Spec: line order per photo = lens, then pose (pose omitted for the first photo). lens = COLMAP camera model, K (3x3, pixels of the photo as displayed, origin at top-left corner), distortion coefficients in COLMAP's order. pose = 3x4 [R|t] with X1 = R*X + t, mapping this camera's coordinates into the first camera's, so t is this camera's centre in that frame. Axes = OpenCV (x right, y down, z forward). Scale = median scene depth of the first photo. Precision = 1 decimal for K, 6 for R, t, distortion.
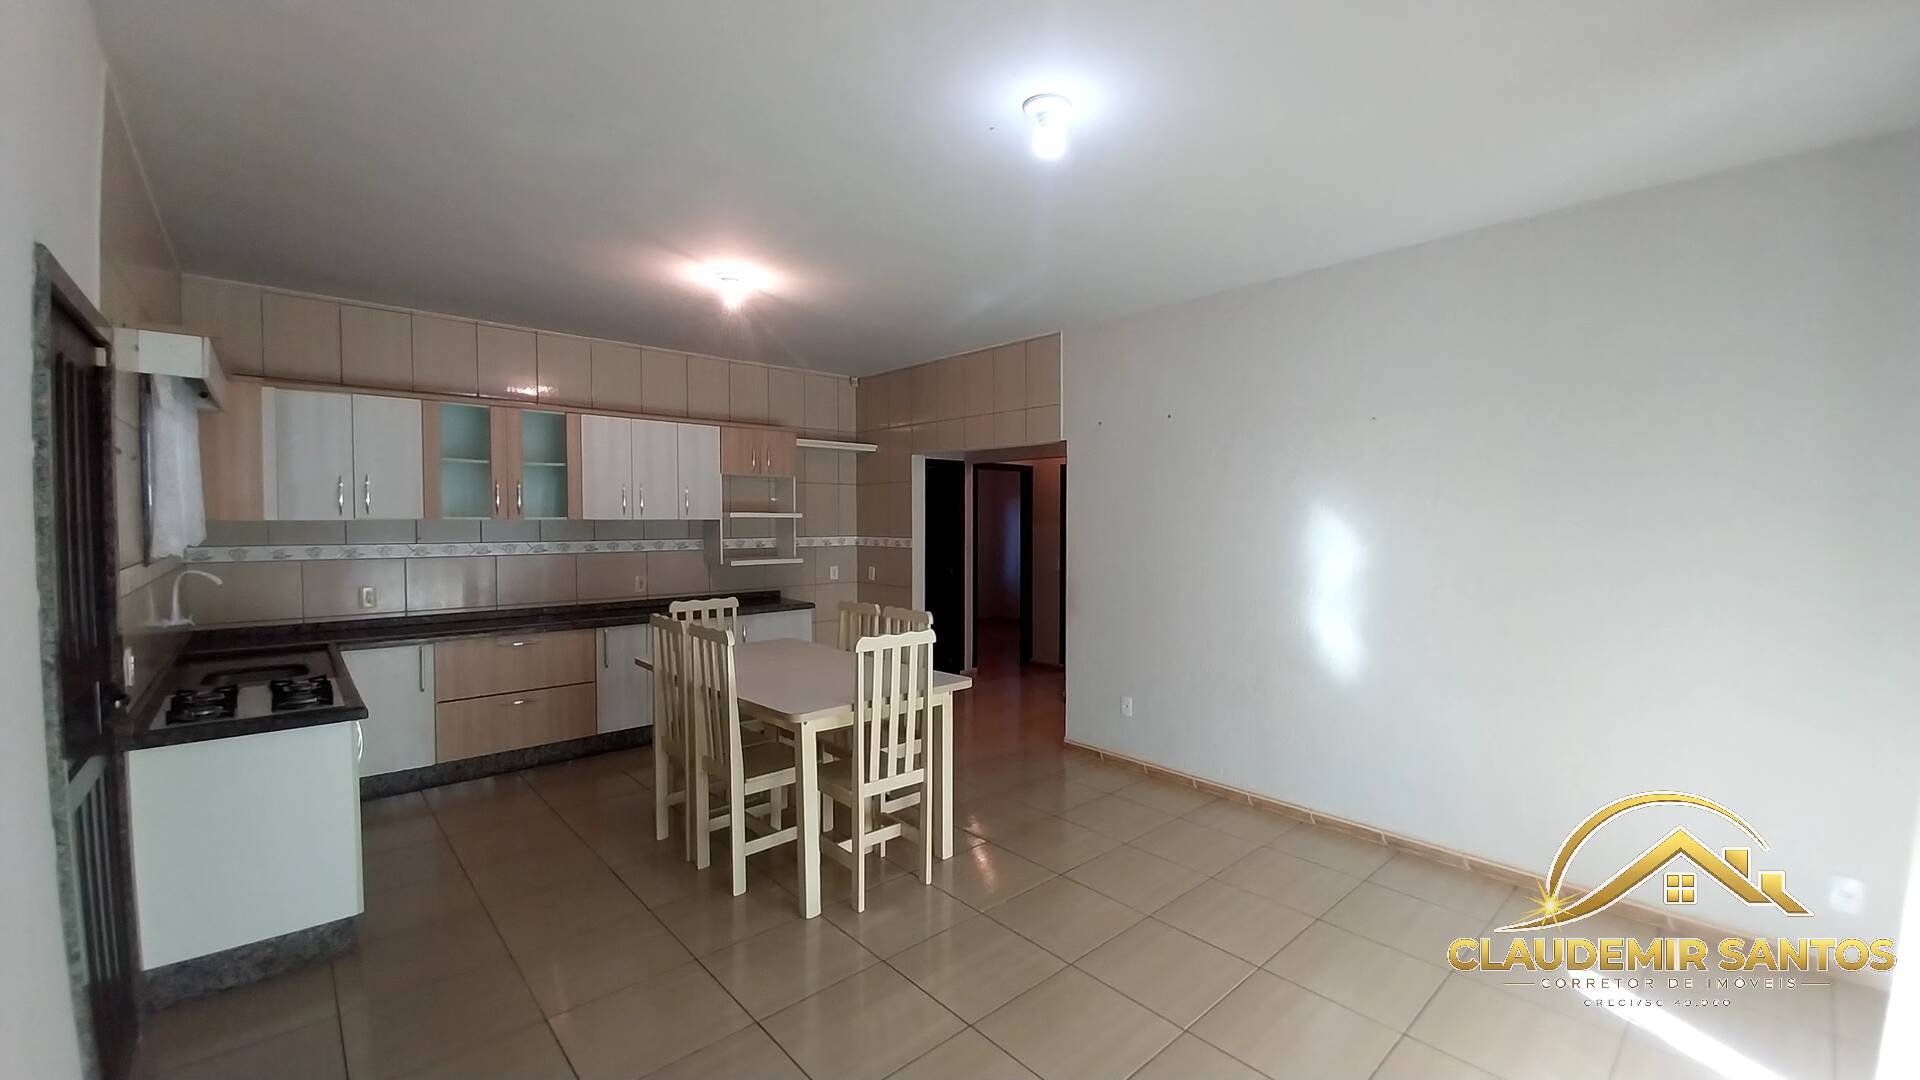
lens RADIAL K [[763.3, 0, 971.1], [0, 763.3, 552.0], [0, 0, 1]] dist [0.000230, -0.000065]
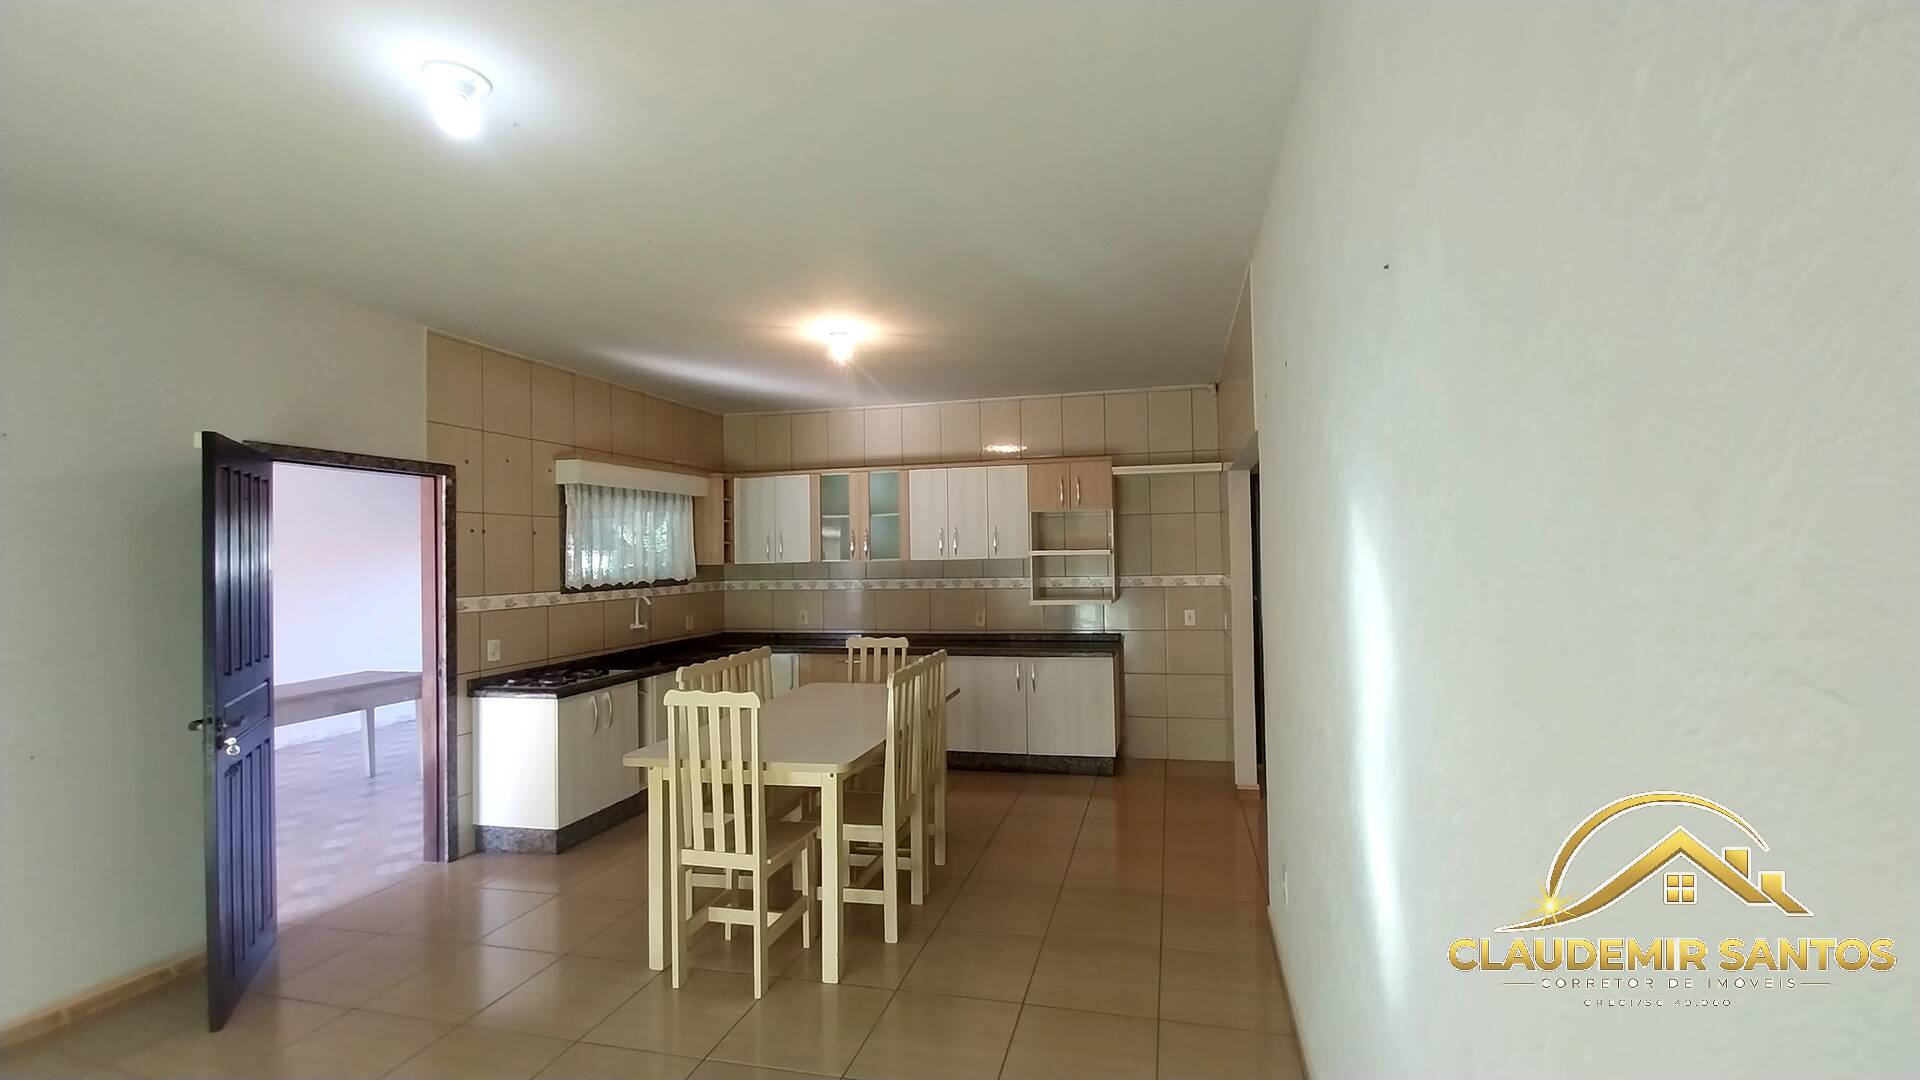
lens RADIAL K [[756.6, 0, 1007.1], [0, 756.6, 539.8], [0, 0, 1]] dist [0.016389, -0.011401]
pose [[0.565552, -0.029727, -0.824177, 0.536122], [-0.015740, 0.998779, -0.046825, -0.022575], [0.824563, 0.039454, 0.564393, 0.490166]]
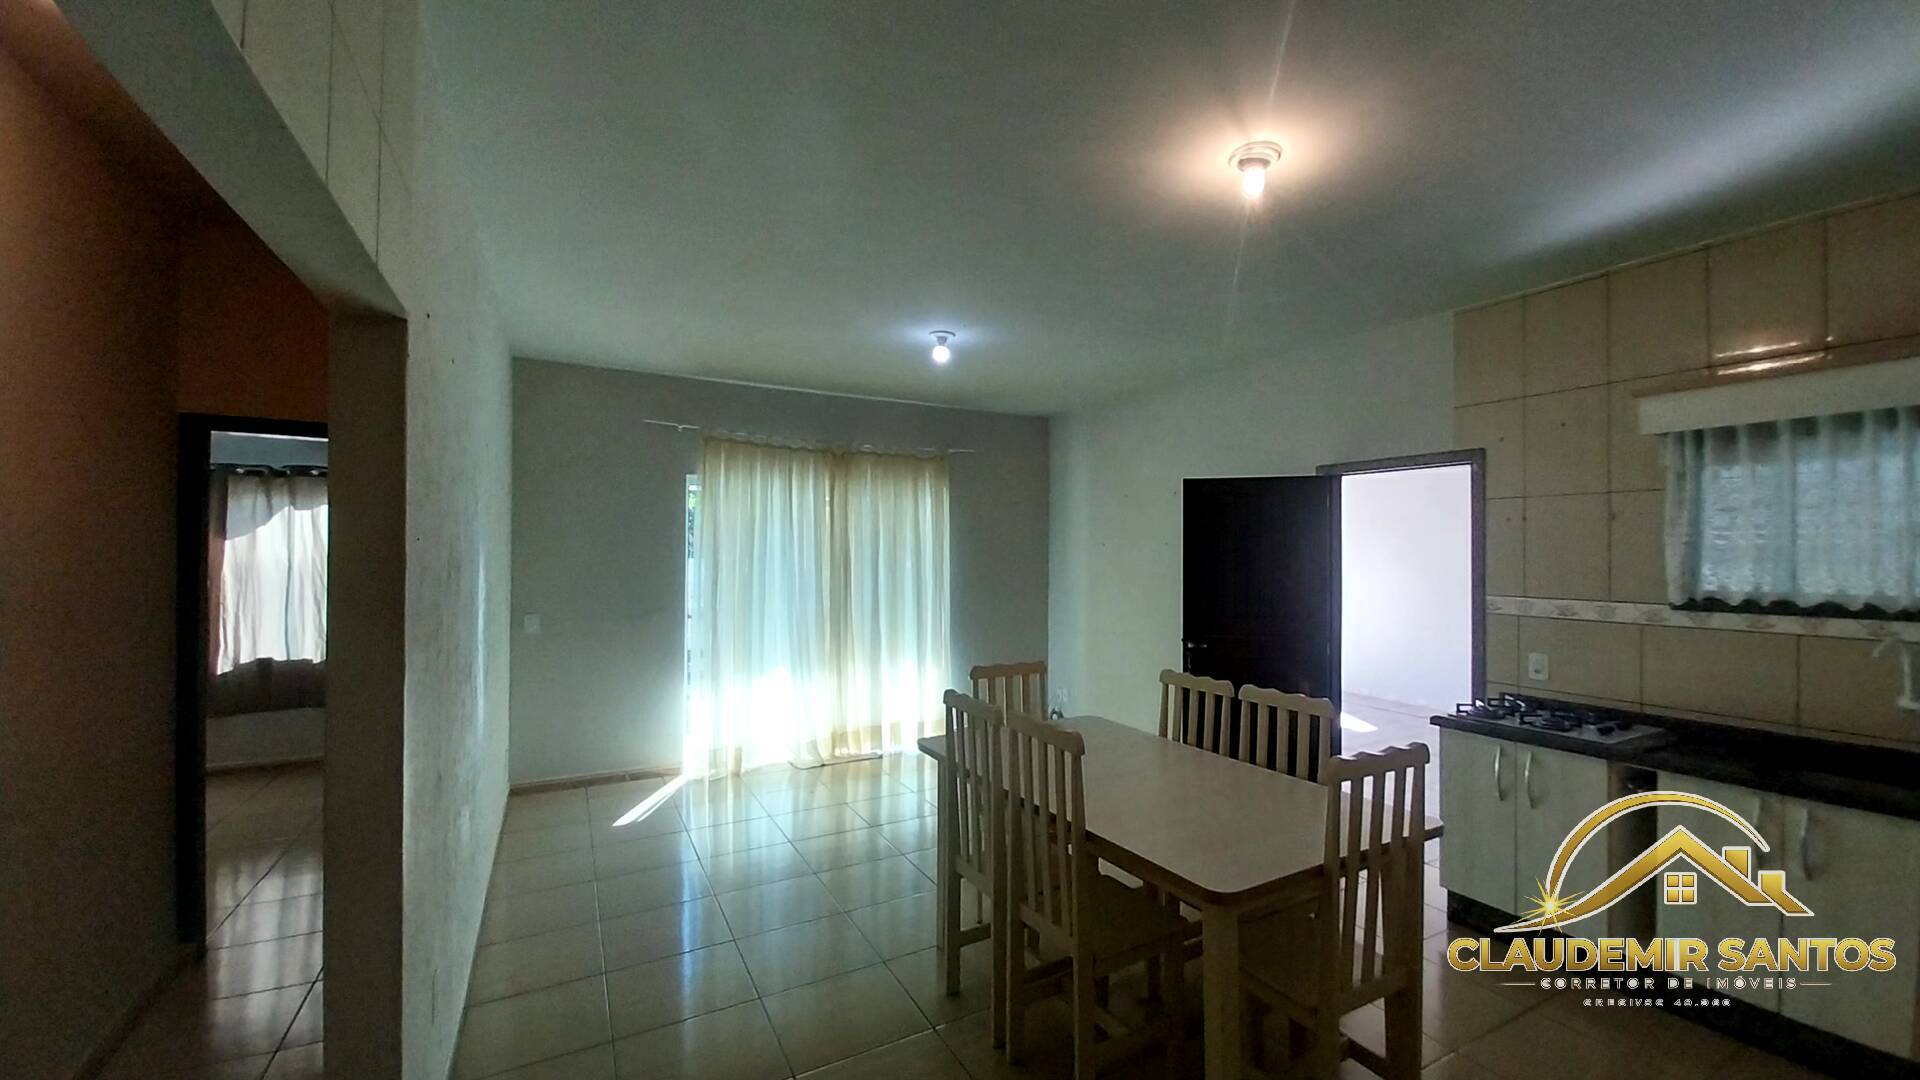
lens RADIAL K [[763.3, 0, 971.1], [0, 763.3, 552.0], [0, 0, 1]] dist [0.000230, -0.000065]
pose [[-0.972750, -0.029390, 0.229985, -0.172628], [-0.021851, 0.999139, 0.035259, -0.046288], [-0.230823, 0.029273, -0.972555, 1.306927]]
